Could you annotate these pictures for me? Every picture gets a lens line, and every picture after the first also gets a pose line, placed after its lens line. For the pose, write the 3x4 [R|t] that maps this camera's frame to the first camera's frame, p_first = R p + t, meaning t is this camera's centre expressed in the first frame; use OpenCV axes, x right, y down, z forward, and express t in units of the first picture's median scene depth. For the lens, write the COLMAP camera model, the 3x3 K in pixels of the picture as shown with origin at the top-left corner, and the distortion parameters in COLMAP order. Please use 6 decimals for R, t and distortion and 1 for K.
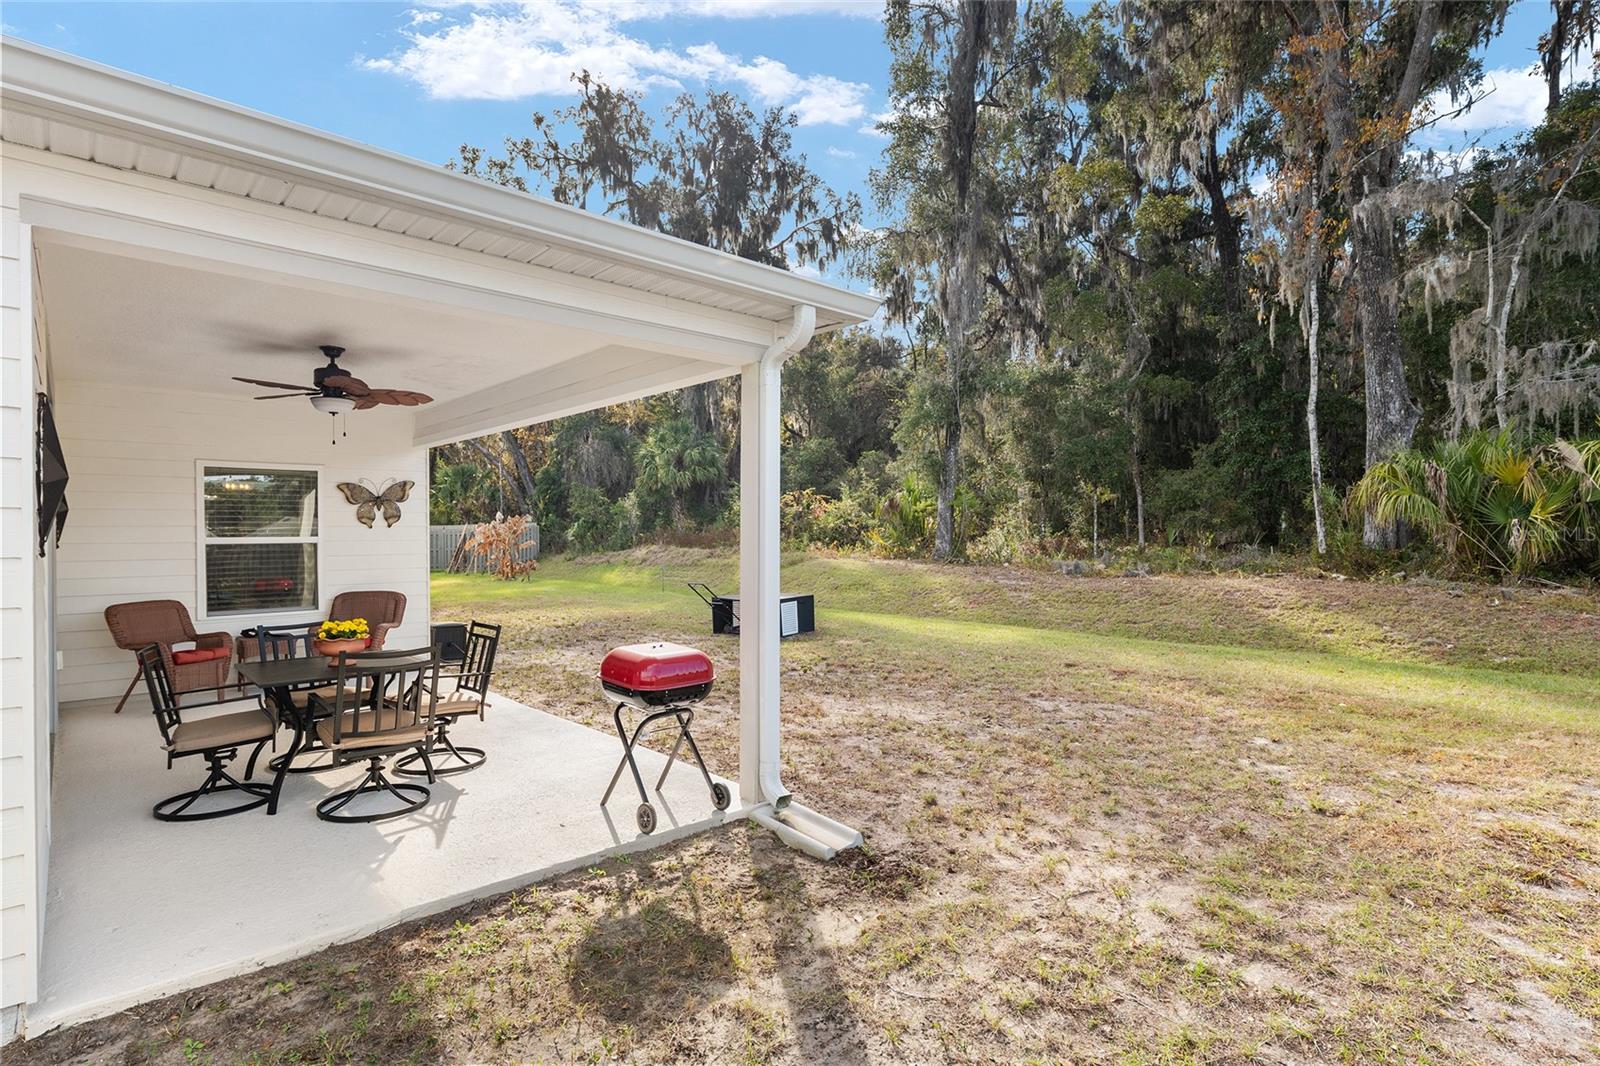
lens RADIAL K [[791.3, 0, 790.4], [0, 791.3, 530.3], [0, 0, 1]] dist [0.001716, -0.001009]
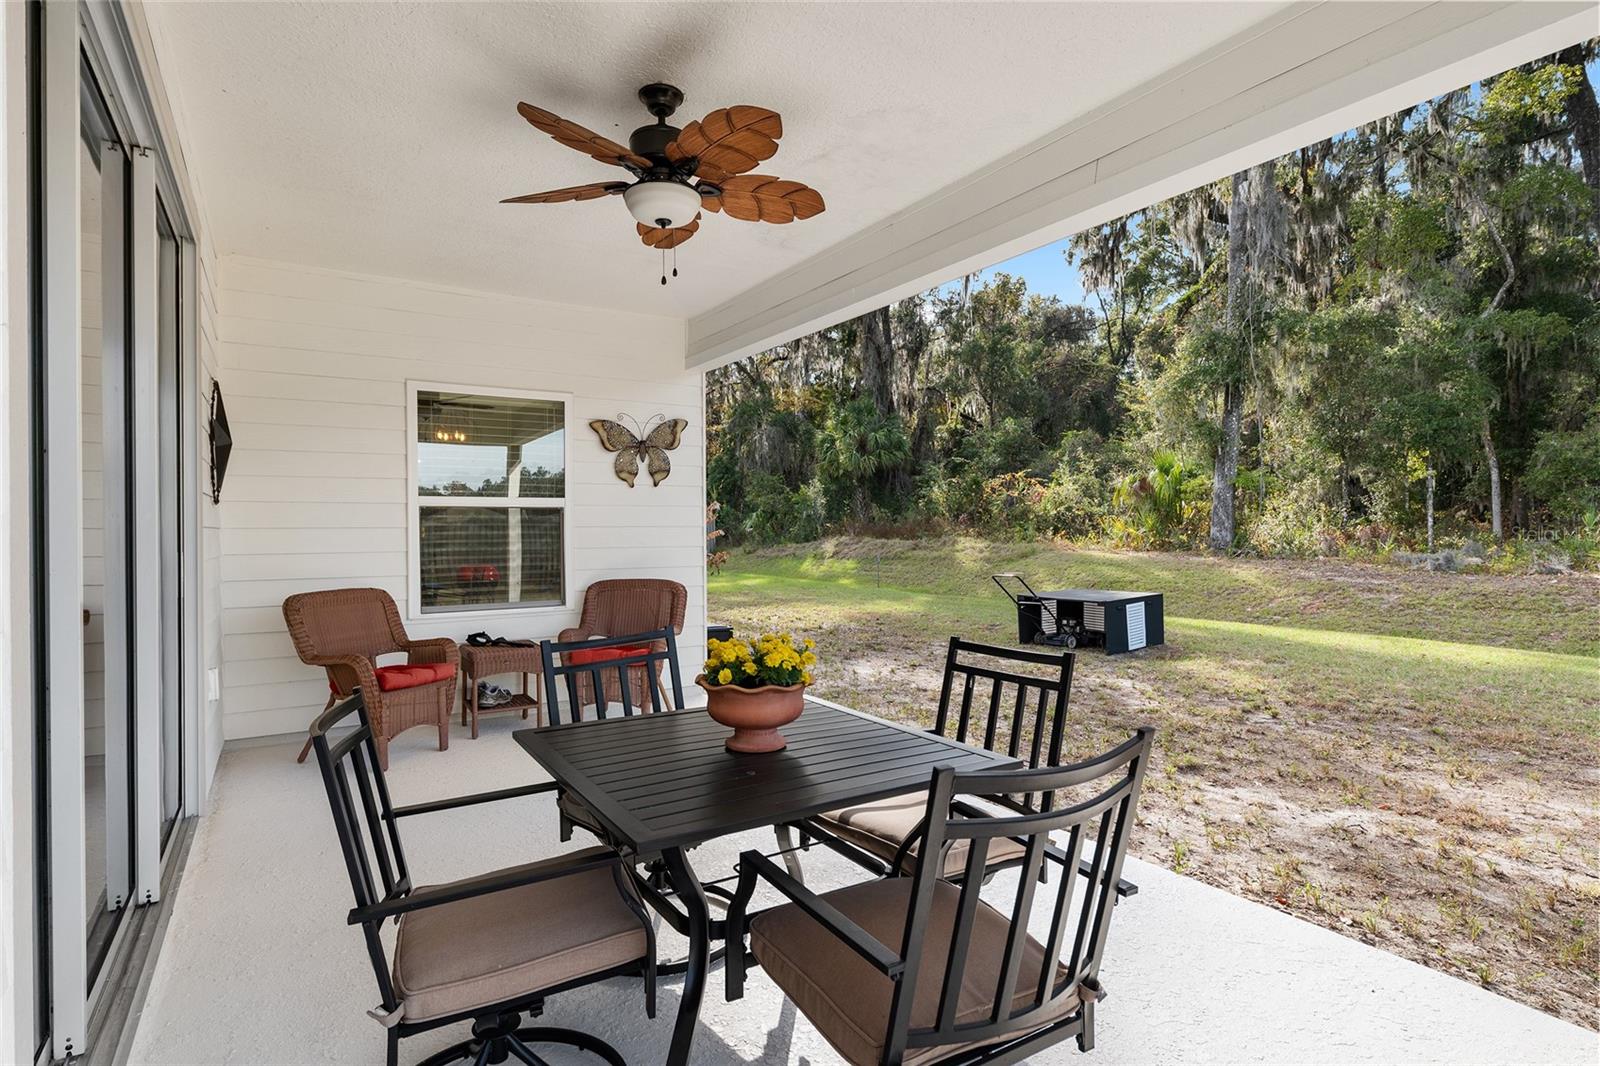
lens RADIAL K [[807.2, 0, 791.9], [0, 807.2, 535.3], [0, 0, 1]] dist [0.000712, -0.000574]
pose [[0.983990, -0.000409, -0.178222, -0.188833], [0.002380, 0.999938, 0.010845, 0.022004], [0.178206, -0.011096, 0.983931, 0.236750]]
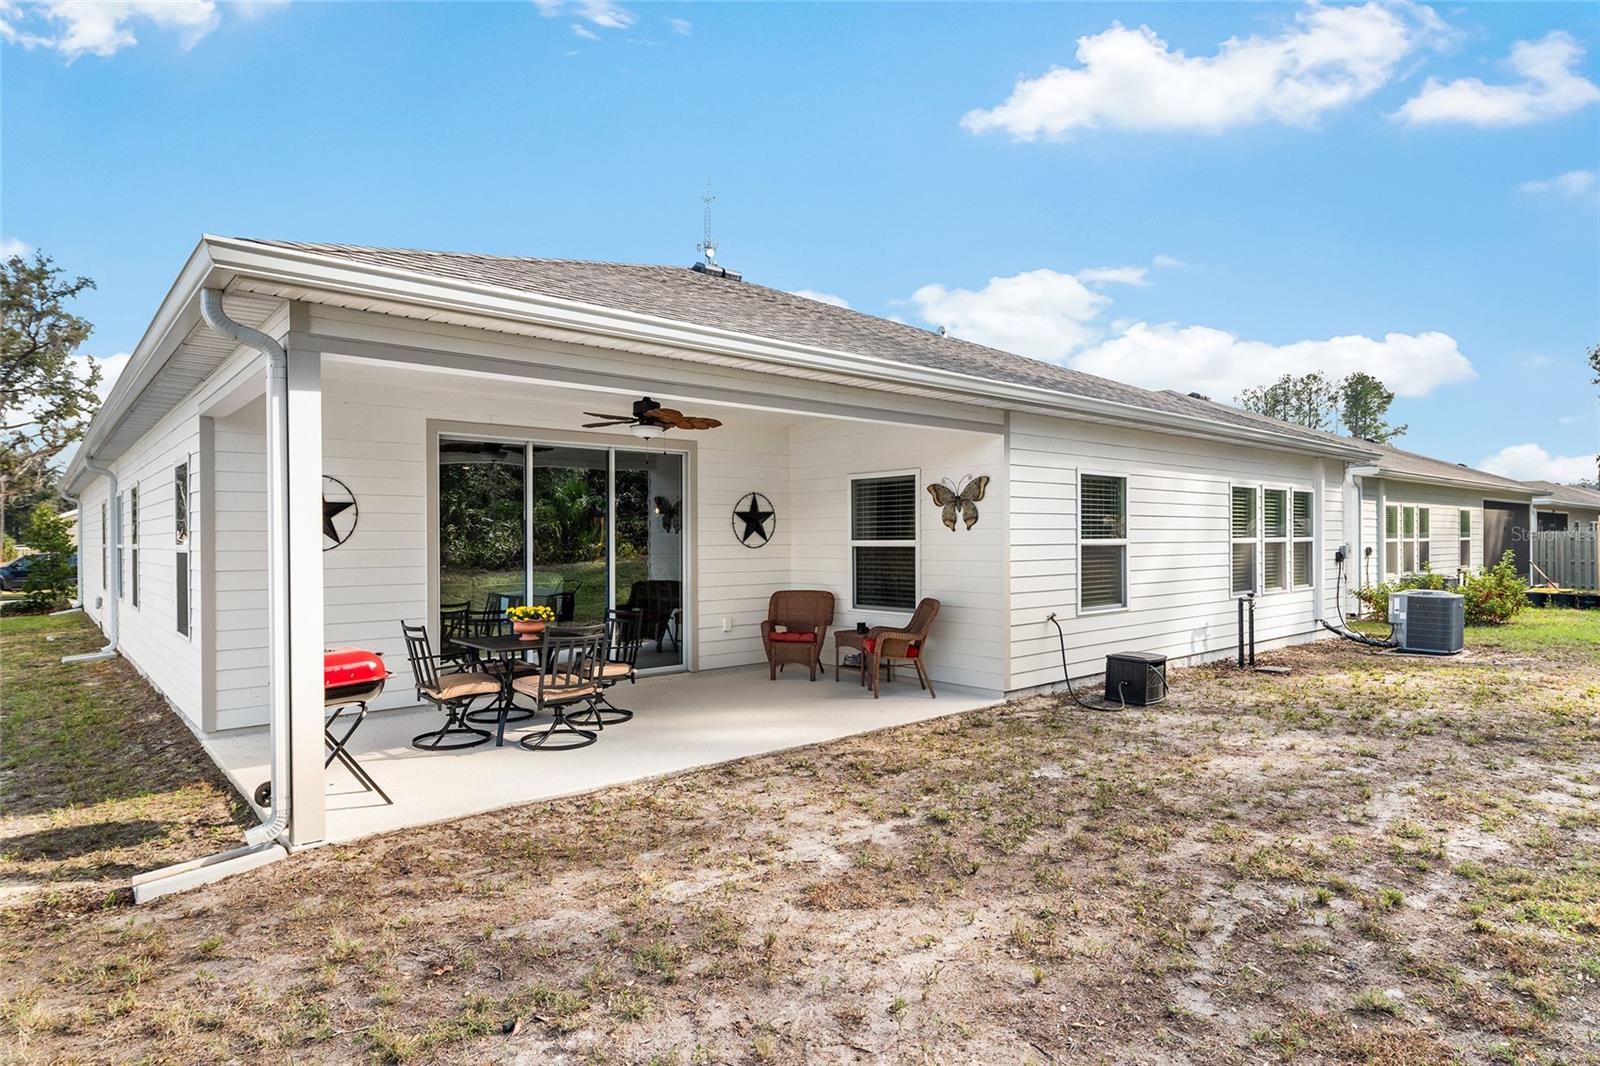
lens RADIAL K [[884.3, 0, 795.9], [0, 884.3, 534.2], [0, 0, 1]] dist [0.000076, 0.000800]
pose [[-0.020759, -0.000759, -0.999784, 0.349745], [0.007339, 0.999973, -0.000912, 0.000037], [0.999758, -0.007356, -0.020753, 0.585761]]
